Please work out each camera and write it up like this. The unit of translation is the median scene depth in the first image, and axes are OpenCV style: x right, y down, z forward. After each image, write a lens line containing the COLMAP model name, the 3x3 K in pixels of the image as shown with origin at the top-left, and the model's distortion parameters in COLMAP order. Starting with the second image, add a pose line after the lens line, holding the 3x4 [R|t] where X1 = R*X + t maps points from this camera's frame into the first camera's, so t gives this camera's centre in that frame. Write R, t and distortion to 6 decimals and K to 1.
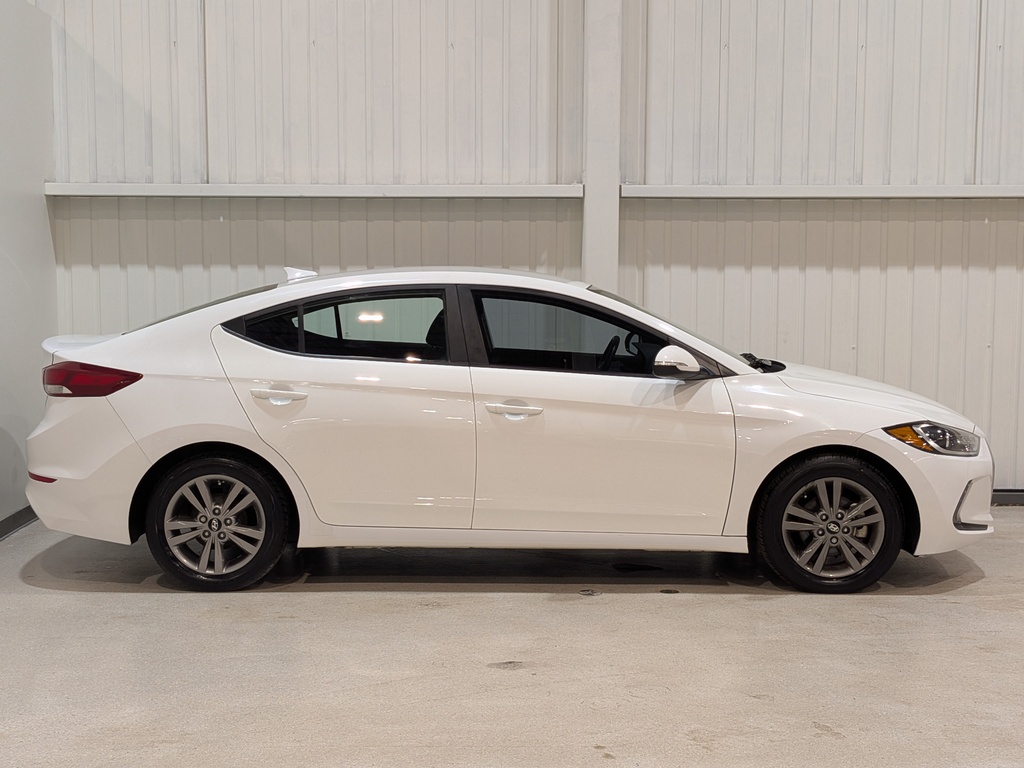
lens RADIAL K [[1507.0, 0, 507.8], [0, 1507.0, 387.0], [0, 0, 1]] dist [0.084425, 0.000000]
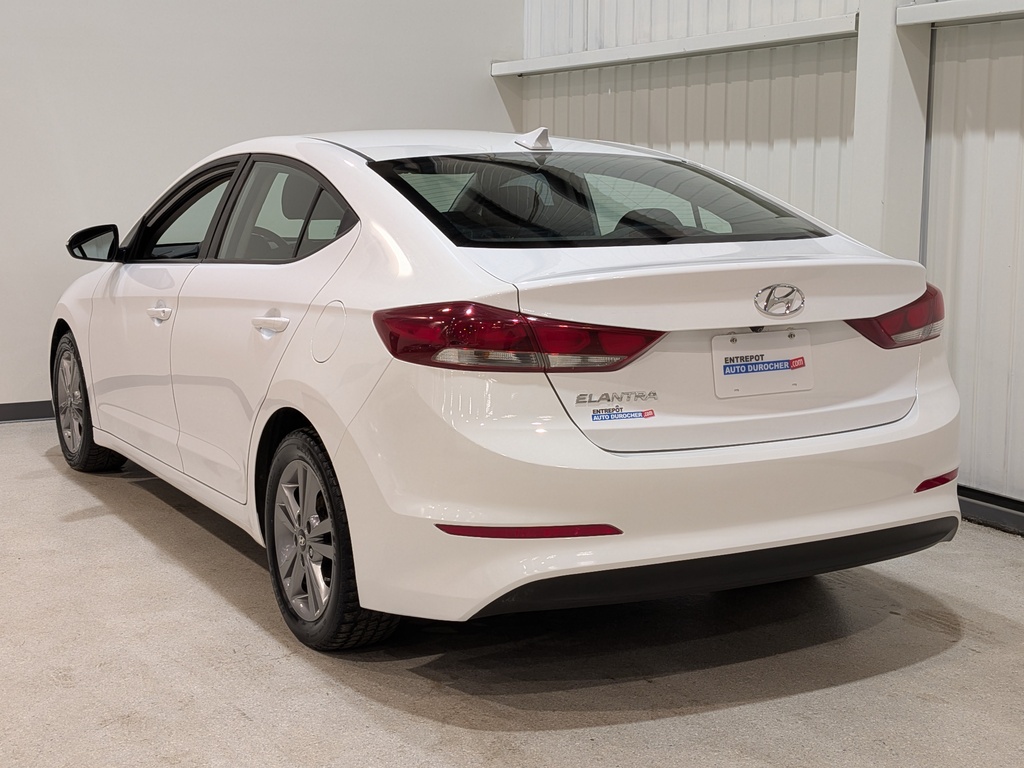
lens RADIAL K [[1507.0, 0, 513.4], [0, 1507.0, 375.7], [0, 0, 1]] dist [0.084425, 0.000000]
pose [[0.425315, 0.125227, -0.896340, 0.621071], [-0.076081, 0.991823, 0.102466, -0.031554], [0.901842, 0.024615, 0.431364, 0.578563]]
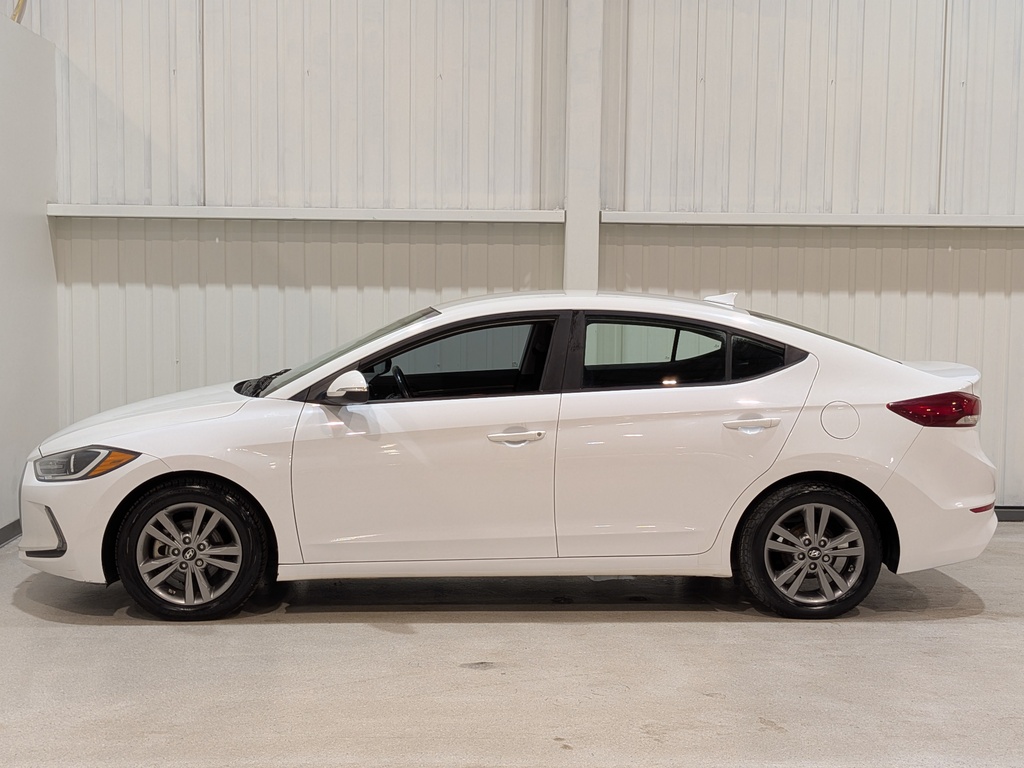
lens RADIAL K [[1507.0, 0, 521.6], [0, 1507.0, 381.8], [0, 0, 1]] dist [0.084425, 0.000000]
pose [[0.999926, 0.008103, 0.009033, 0.011541], [-0.007971, 0.999863, -0.014515, -0.000149], [-0.009149, 0.014442, 0.999854, -0.041355]]
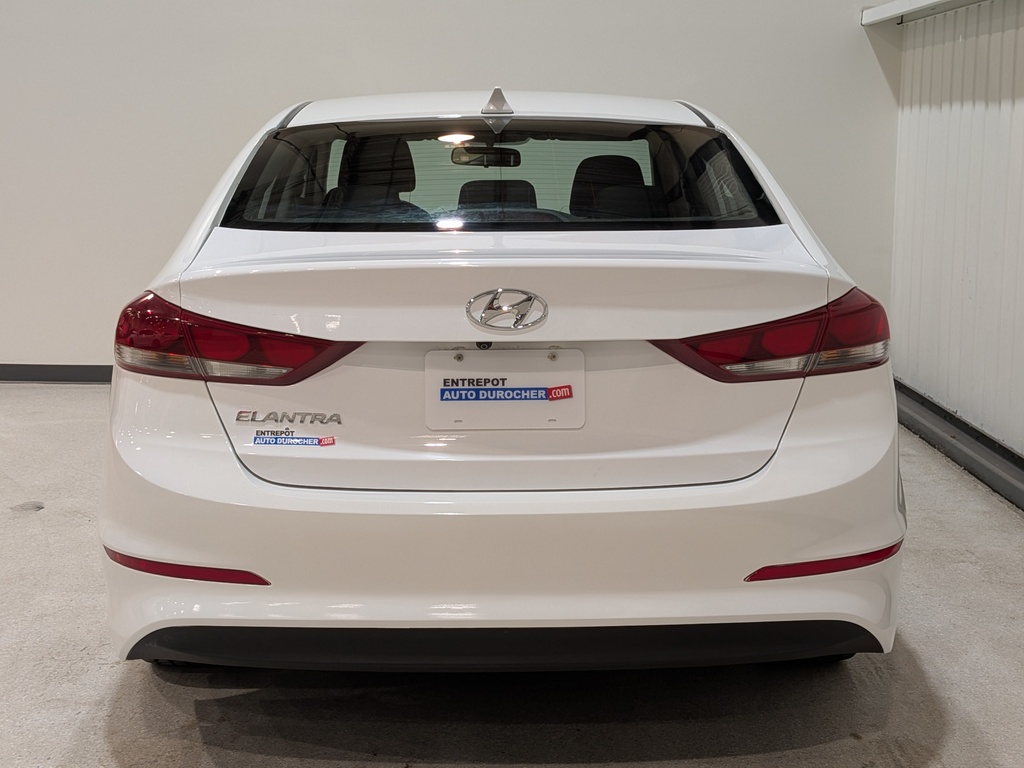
lens RADIAL K [[1507.0, 0, 514.2], [0, 1507.0, 384.4], [0, 0, 1]] dist [0.084425, 0.000000]
pose [[-0.061863, 0.165108, -0.984333, 0.592836], [-0.080361, 0.982196, 0.169800, -0.053417], [0.994844, 0.089607, -0.047493, 0.837729]]
